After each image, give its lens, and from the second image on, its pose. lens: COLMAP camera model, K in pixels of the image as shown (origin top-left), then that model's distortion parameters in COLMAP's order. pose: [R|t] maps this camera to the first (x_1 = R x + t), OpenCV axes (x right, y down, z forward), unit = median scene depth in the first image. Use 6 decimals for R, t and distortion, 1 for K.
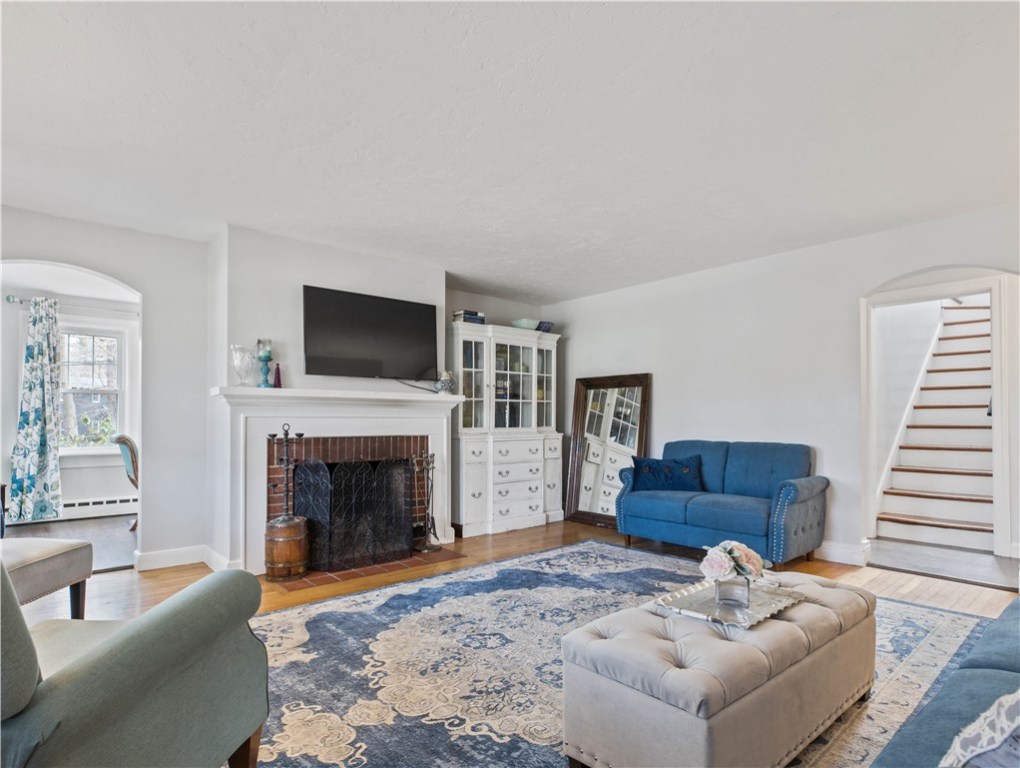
lens RADIAL K [[565.5, 0, 510.6], [0, 565.5, 413.0], [0, 0, 1]] dist [0.000000, 0.000007]
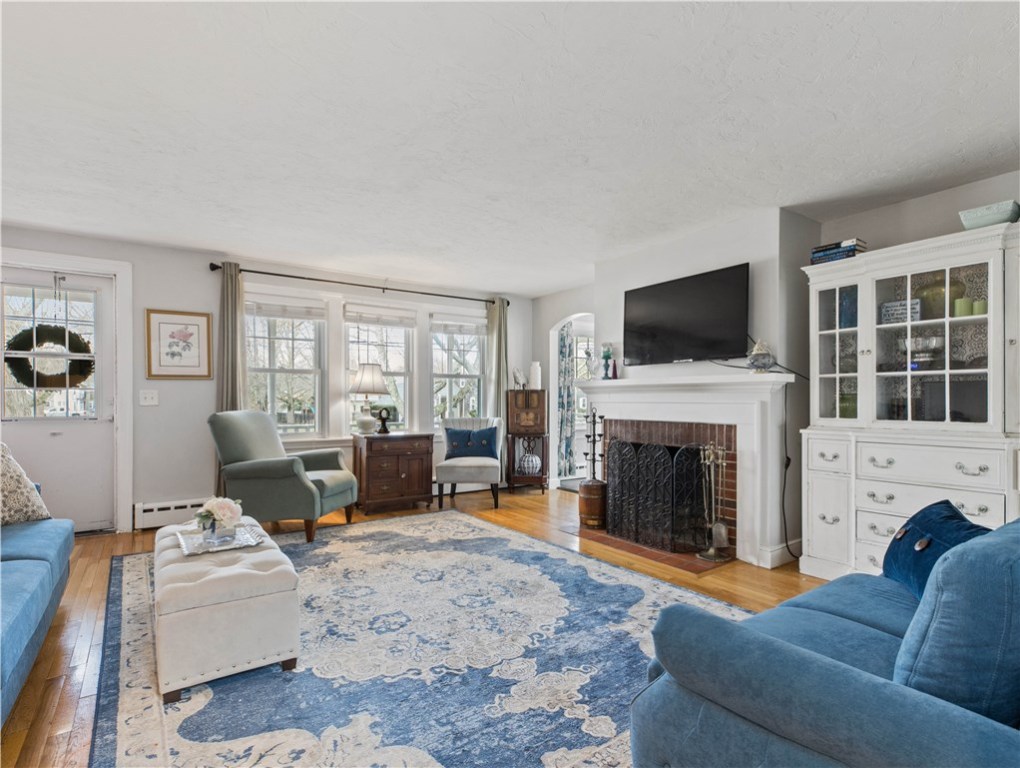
lens RADIAL K [[519.2, 0, 510.6], [0, 519.2, 401.6], [0, 0, 1]] dist [0.000790, 0.000134]
pose [[-0.112997, 0.000785, -0.993595, 0.745077], [0.010583, 0.999944, -0.000414, 0.003267], [0.993539, -0.010562, -0.112999, 0.881629]]
